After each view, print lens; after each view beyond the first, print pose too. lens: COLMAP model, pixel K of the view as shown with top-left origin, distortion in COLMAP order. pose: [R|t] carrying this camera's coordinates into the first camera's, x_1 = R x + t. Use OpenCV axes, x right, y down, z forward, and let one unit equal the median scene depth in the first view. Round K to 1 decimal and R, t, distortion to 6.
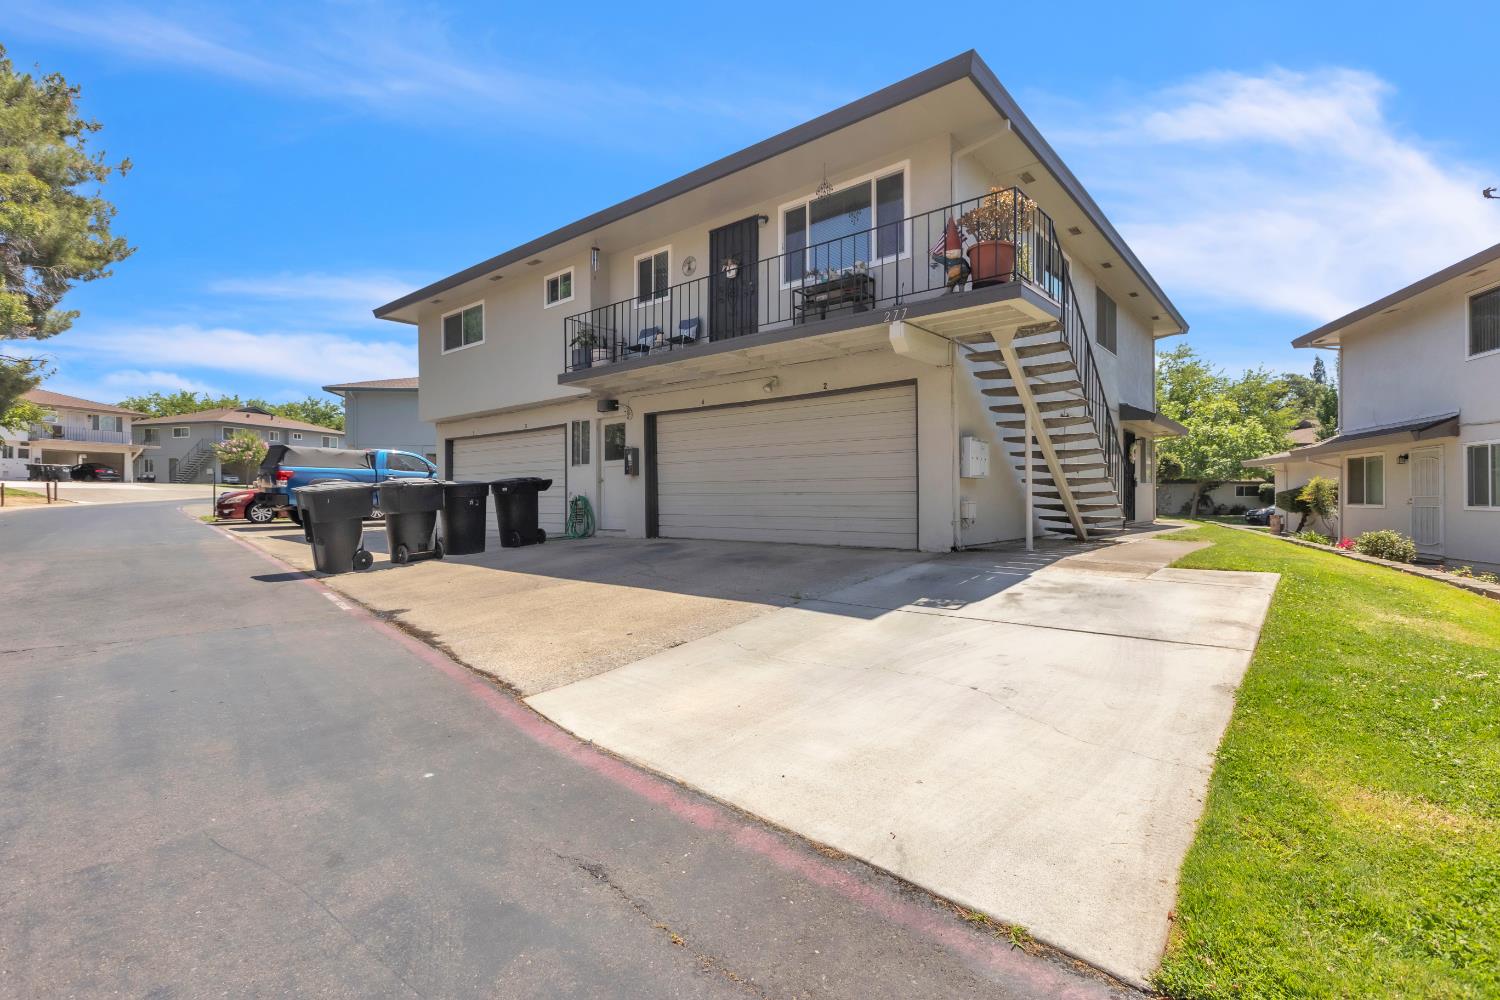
lens RADIAL K [[641.0, 0, 745.5], [0, 641.0, 494.2], [0, 0, 1]] dist [-0.035845, 0.009723]
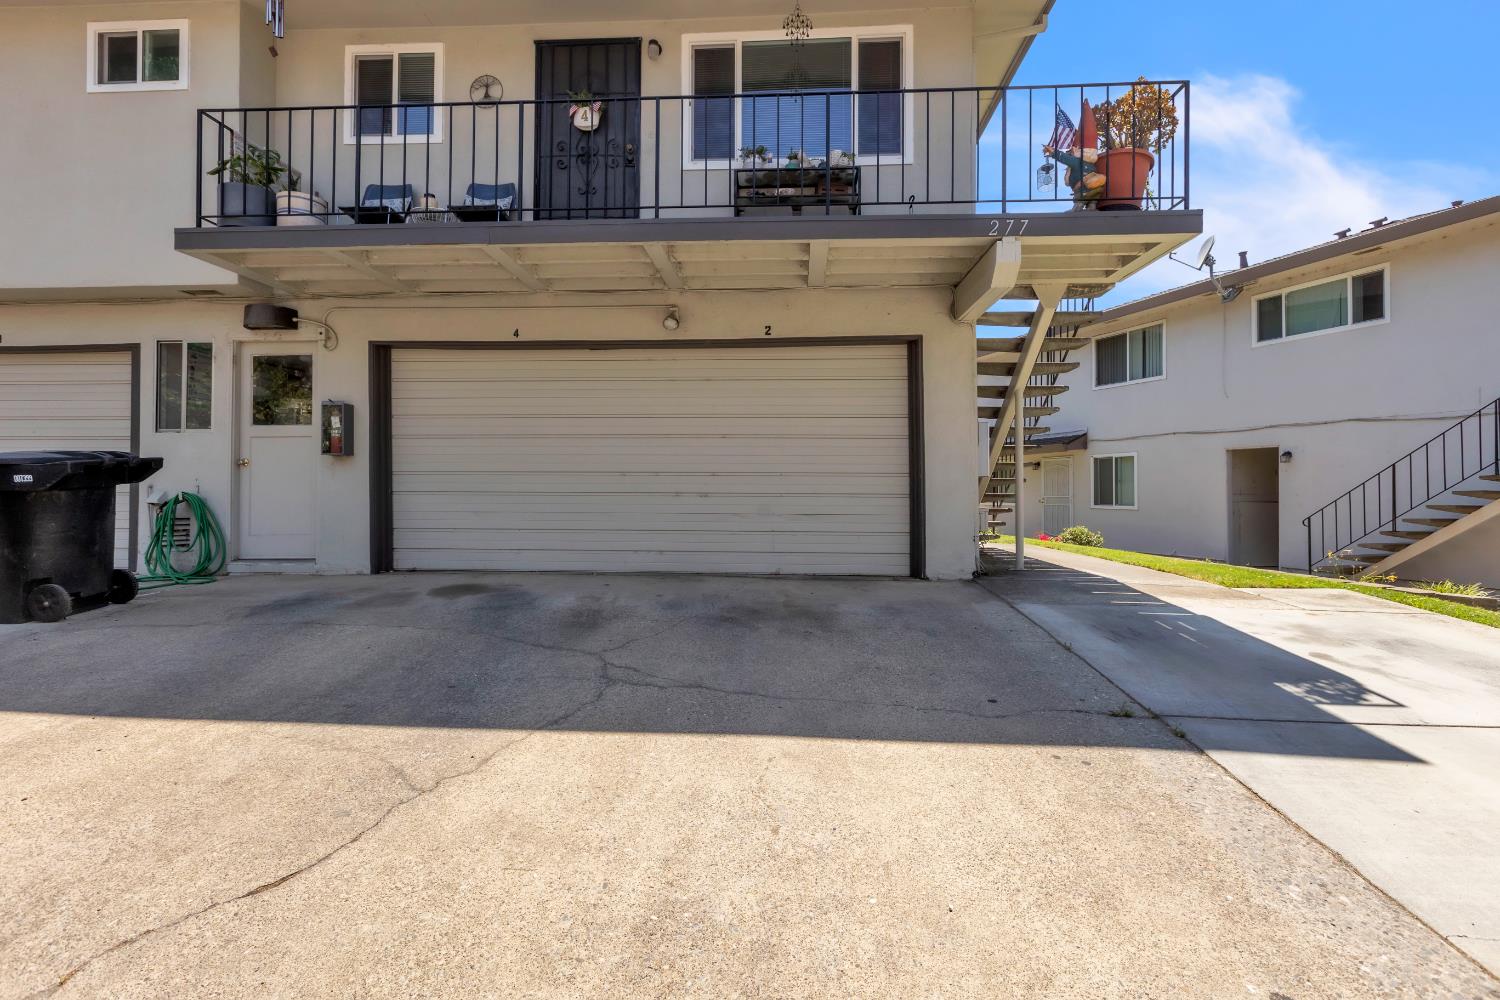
lens RADIAL K [[672.0, 0, 753.4], [0, 672.0, 482.2], [0, 0, 1]] dist [-0.007986, 0.000157]
pose [[0.808313, 0.015681, 0.588544, -0.231966], [-0.010410, 0.999870, -0.012344, -0.004557], [-0.588661, 0.003852, 0.808371, 0.364692]]
